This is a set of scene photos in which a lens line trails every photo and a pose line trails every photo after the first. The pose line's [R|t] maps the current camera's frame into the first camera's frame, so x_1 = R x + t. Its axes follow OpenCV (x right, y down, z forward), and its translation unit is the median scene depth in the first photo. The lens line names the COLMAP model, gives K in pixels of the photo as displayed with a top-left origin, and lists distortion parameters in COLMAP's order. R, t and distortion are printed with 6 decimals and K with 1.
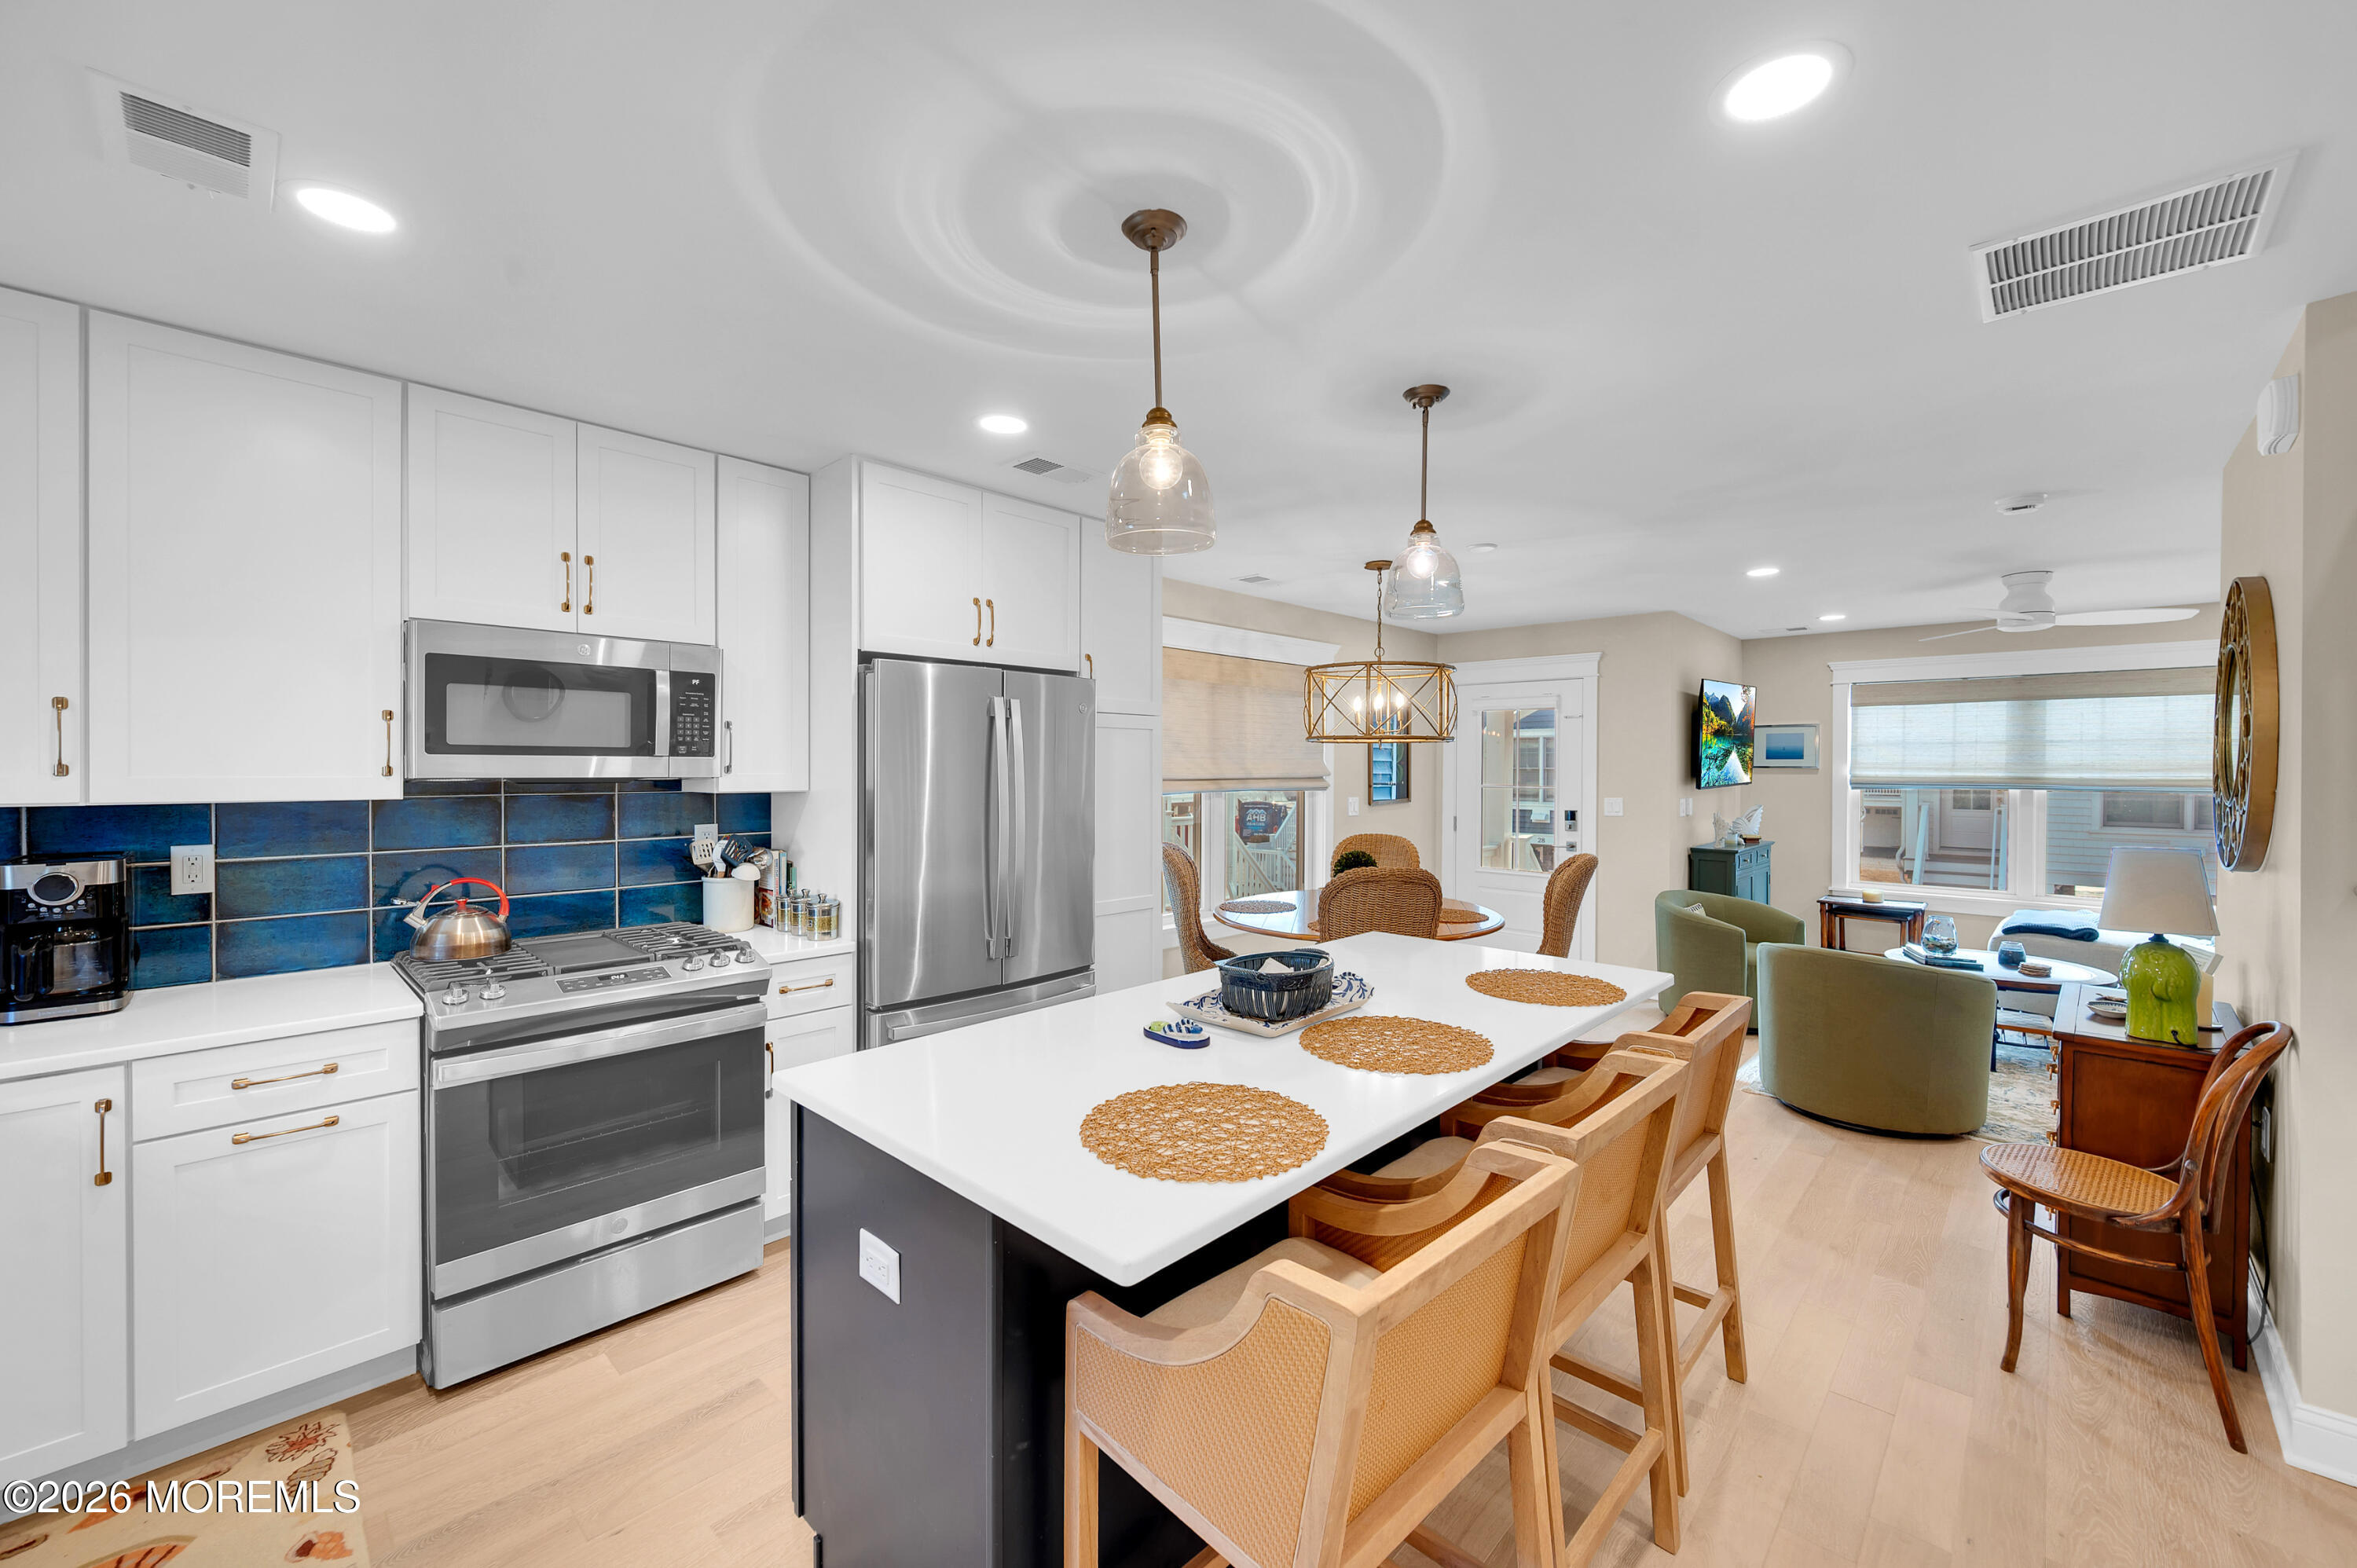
lens RADIAL K [[932.2, 0, 1179.0], [0, 932.2, 763.7], [0, 0, 1]] dist [-0.003122, 0.000070]
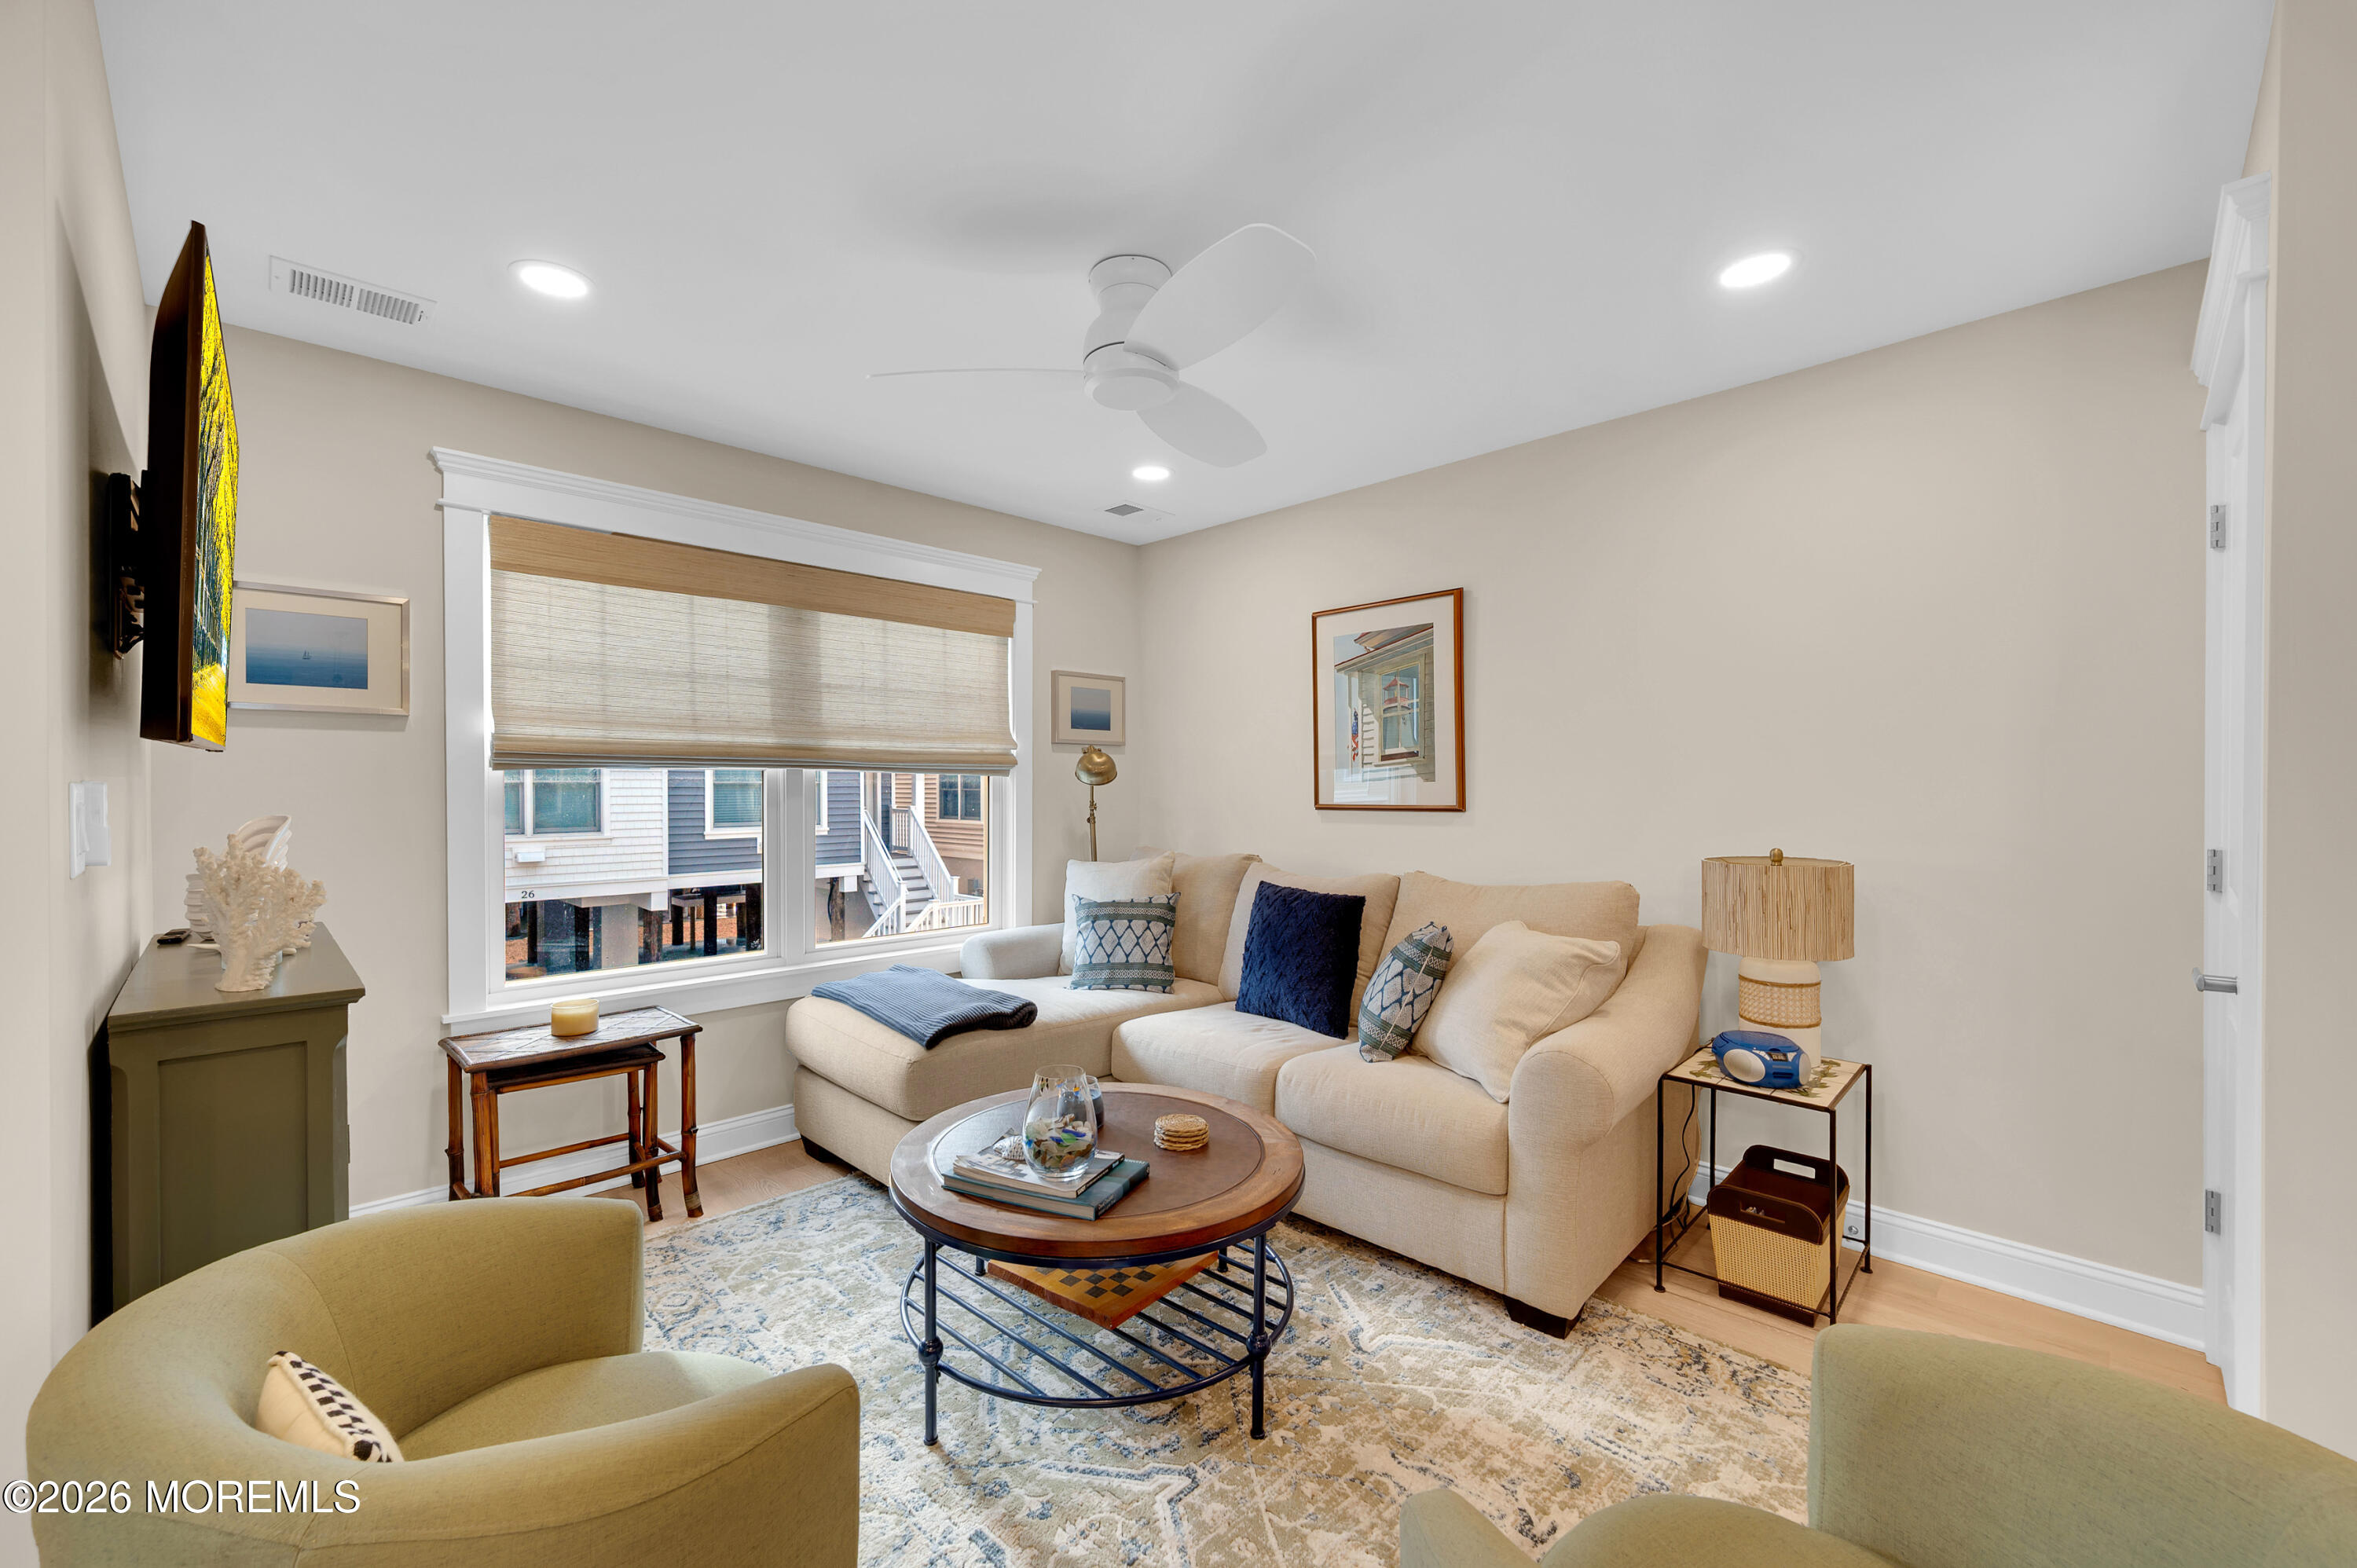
lens RADIAL K [[932.2, 0, 1171.1], [0, 932.2, 788.3], [0, 0, 1]] dist [-0.003122, 0.000070]
pose [[0.024813, -0.008985, 0.999652, 0.343668], [-0.002534, 0.999956, 0.009051, 0.033544], [-0.999689, -0.002758, 0.024790, 0.743471]]
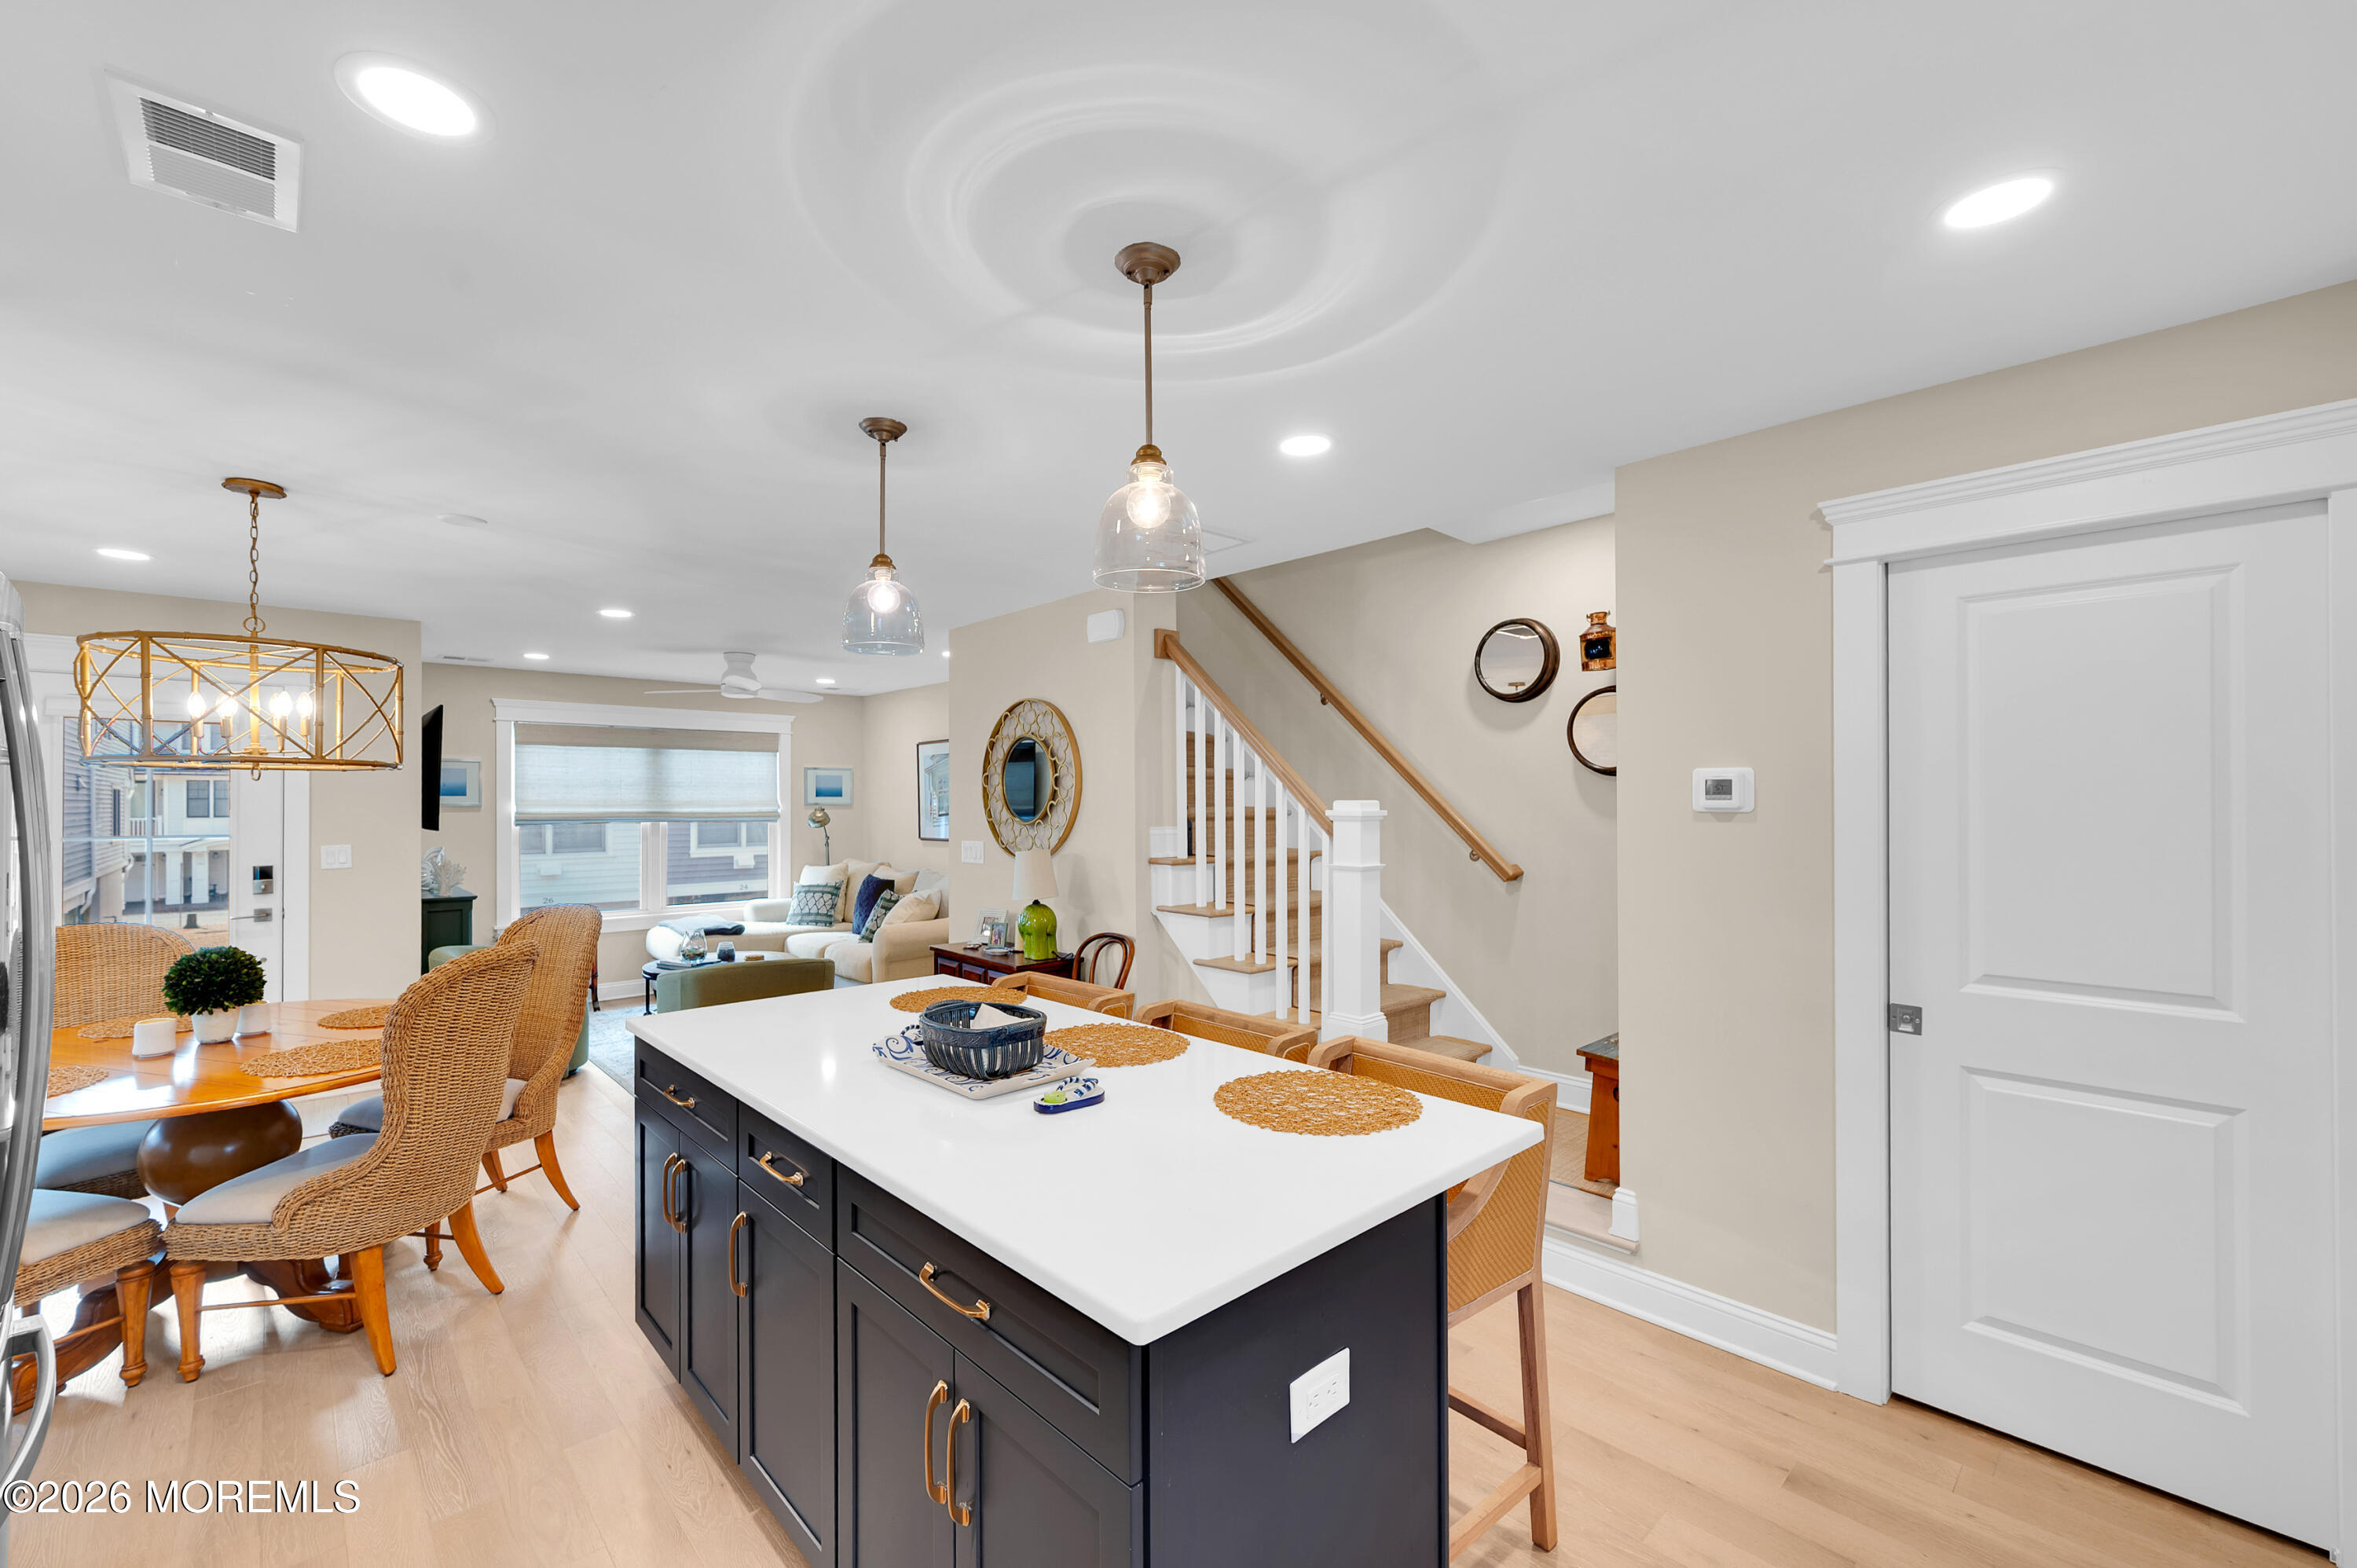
lens RADIAL K [[932.2, 0, 1186.5], [0, 932.2, 789.1], [0, 0, 1]] dist [-0.003122, 0.000070]
pose [[0.039406, 0.009924, 0.999174, -0.274755], [0.000788, 0.999950, -0.009963, -0.002537], [-0.999223, 0.001180, 0.039396, 0.252269]]
